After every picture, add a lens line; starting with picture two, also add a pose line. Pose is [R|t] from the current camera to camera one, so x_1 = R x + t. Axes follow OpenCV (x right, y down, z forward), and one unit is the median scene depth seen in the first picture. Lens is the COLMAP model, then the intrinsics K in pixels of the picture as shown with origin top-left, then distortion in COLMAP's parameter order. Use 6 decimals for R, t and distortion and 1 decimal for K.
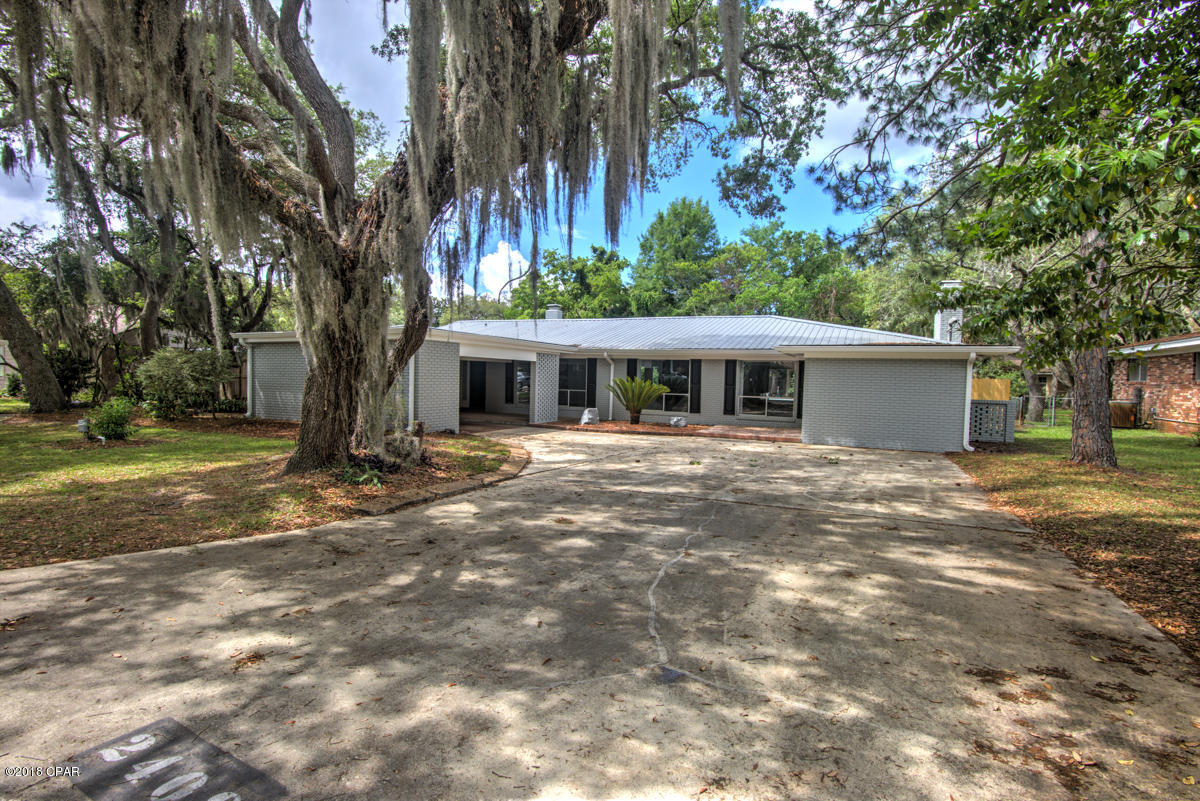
lens RADIAL K [[593.4, 0, 600.7], [0, 593.4, 401.0], [0, 0, 1]] dist [-0.021984, 0.000233]
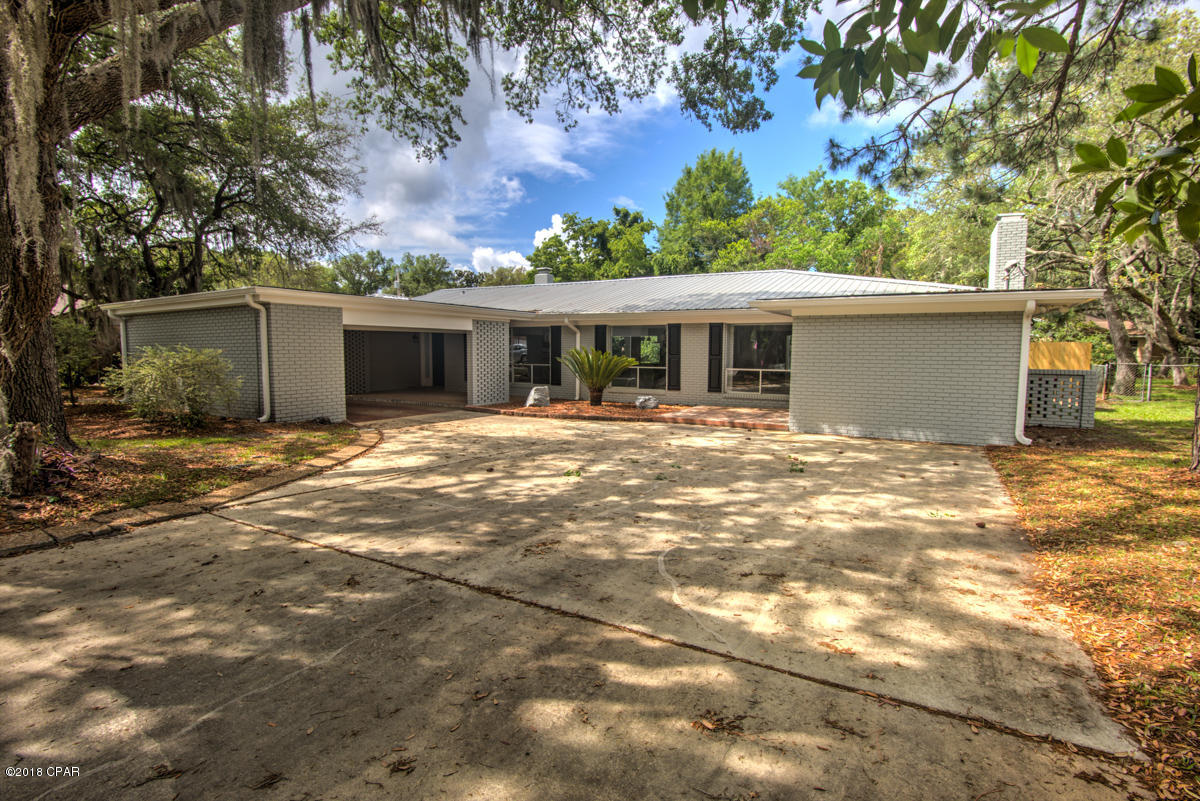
lens RADIAL K [[593.4, 0, 599.4], [0, 593.4, 402.7], [0, 0, 1]] dist [-0.021984, 0.000233]
pose [[0.995660, -0.010078, -0.092514, 0.132786], [0.014437, 0.998811, 0.046565, -0.002347], [0.091935, -0.047698, 0.994622, 0.185002]]
